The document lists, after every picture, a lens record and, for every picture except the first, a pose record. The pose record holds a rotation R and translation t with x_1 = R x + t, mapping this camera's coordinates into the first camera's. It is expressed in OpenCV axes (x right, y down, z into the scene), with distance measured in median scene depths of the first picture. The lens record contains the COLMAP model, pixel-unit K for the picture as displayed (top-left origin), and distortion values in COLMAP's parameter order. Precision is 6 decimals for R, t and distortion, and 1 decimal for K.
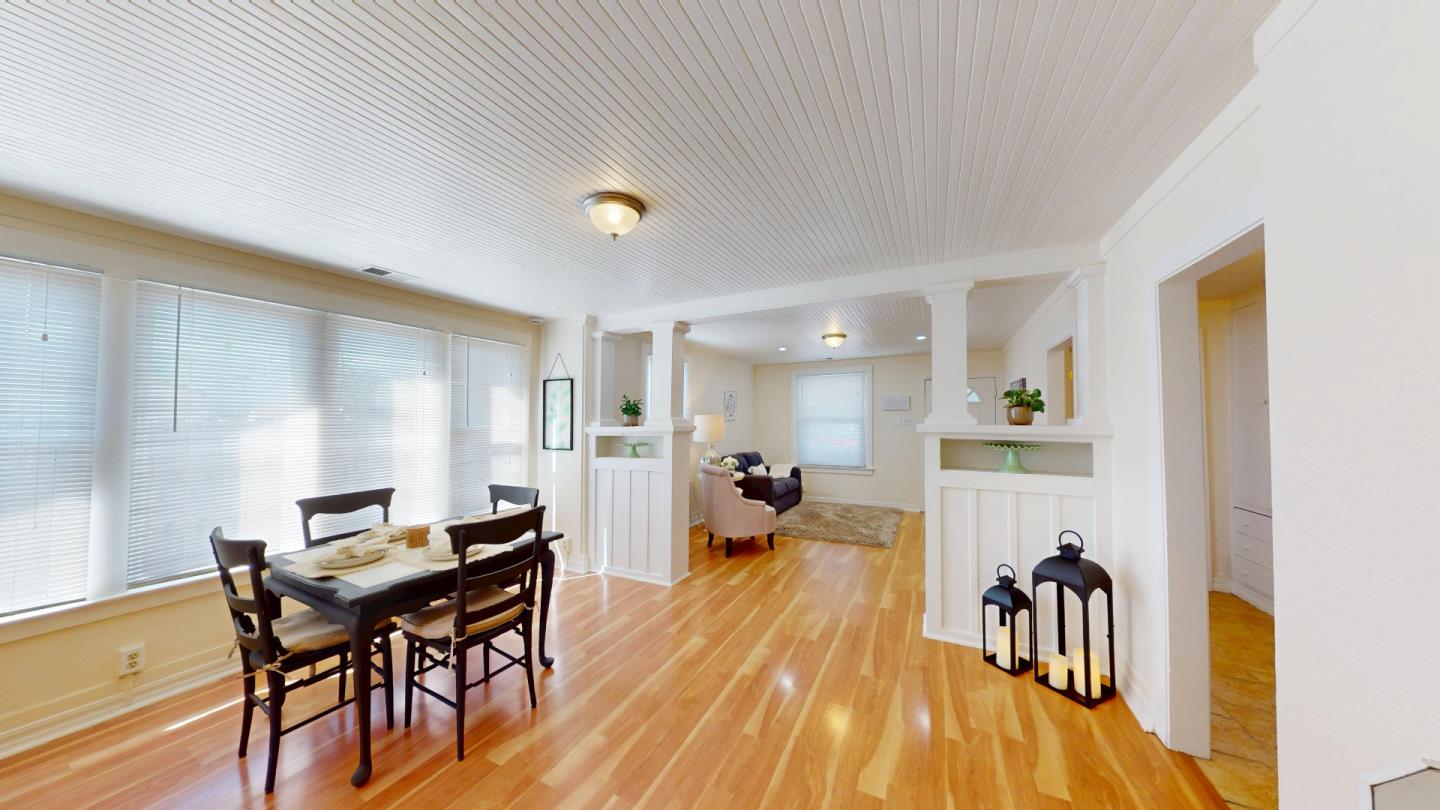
lens RADIAL K [[430.3, 0, 718.3], [0, 430.3, 411.8], [0, 0, 1]] dist [-0.001784, -0.000028]
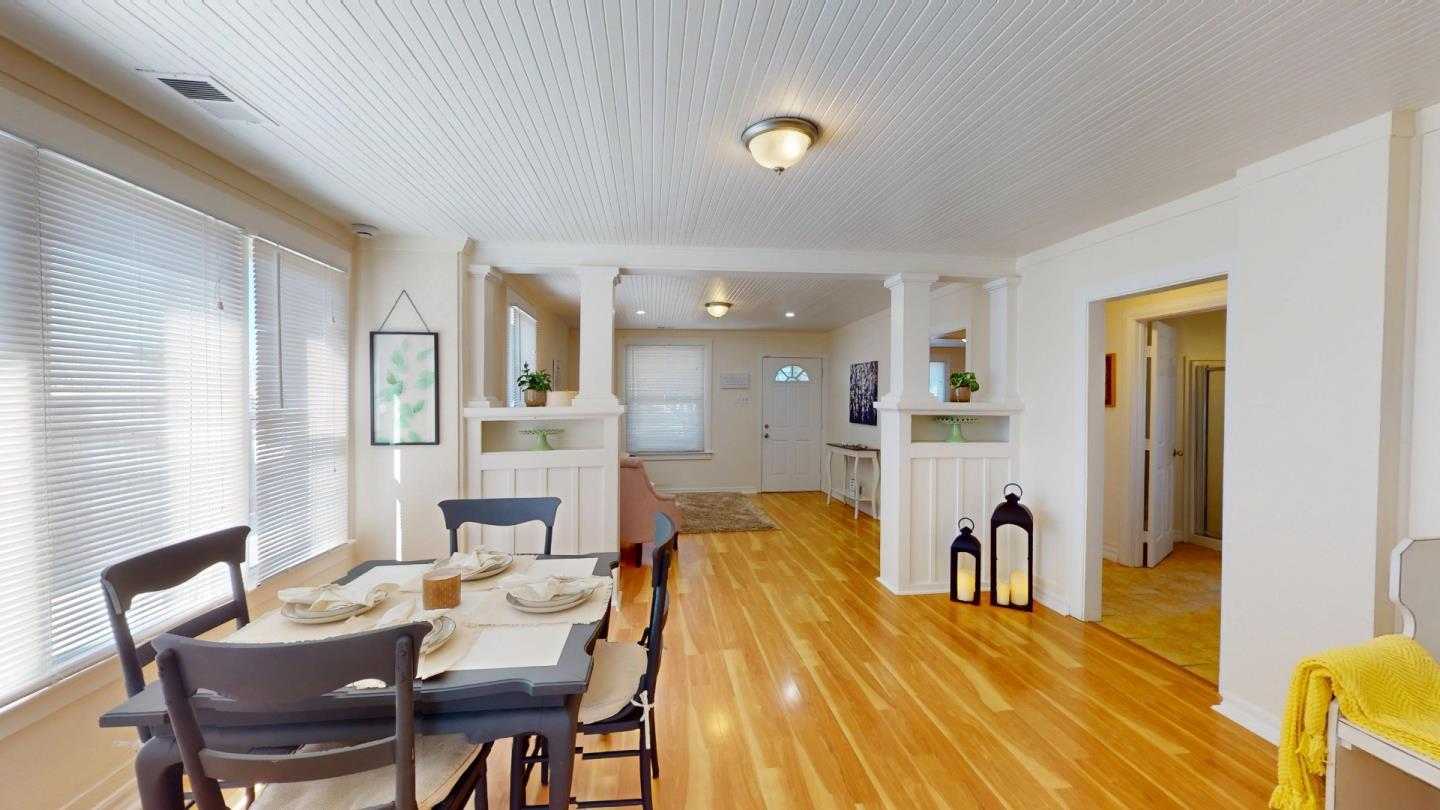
lens RADIAL K [[530.3, 0, 721.5], [0, 530.3, 411.3], [0, 0, 1]] dist [-0.001749, 0.000010]
pose [[0.823927, -0.012064, 0.566567, -0.475756], [-0.011086, 0.999239, 0.037399, 0.005674], [-0.566587, -0.037095, 0.823166, 0.111877]]
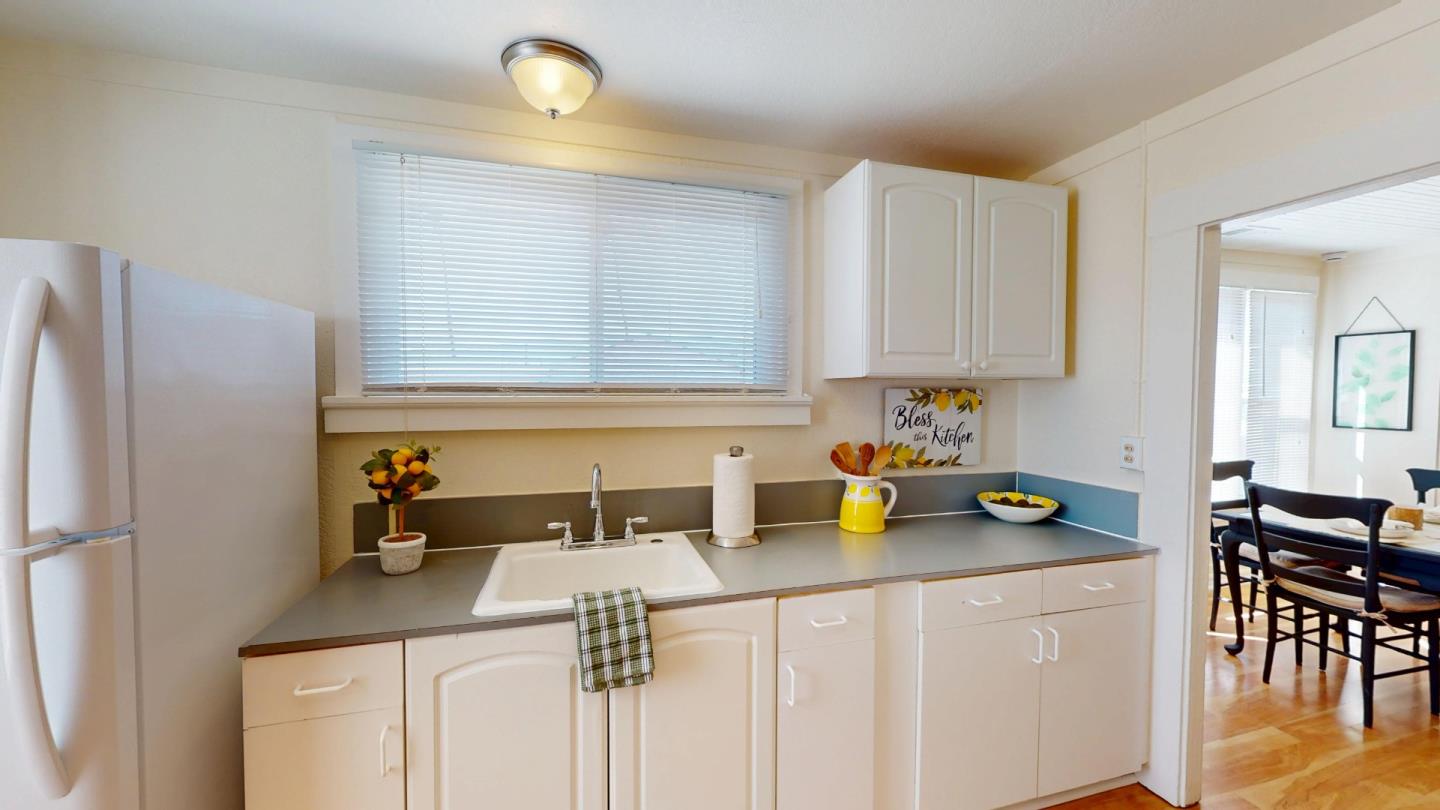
lens RADIAL K [[544.7, 0, 692.8], [0, 544.7, 401.1], [0, 0, 1]] dist [0.000248, -0.000475]
pose [[0.682120, 0.018201, -0.731014, -0.533591], [0.013388, 0.999212, 0.037371, -0.010906], [0.731118, -0.035278, 0.681338, -0.522523]]
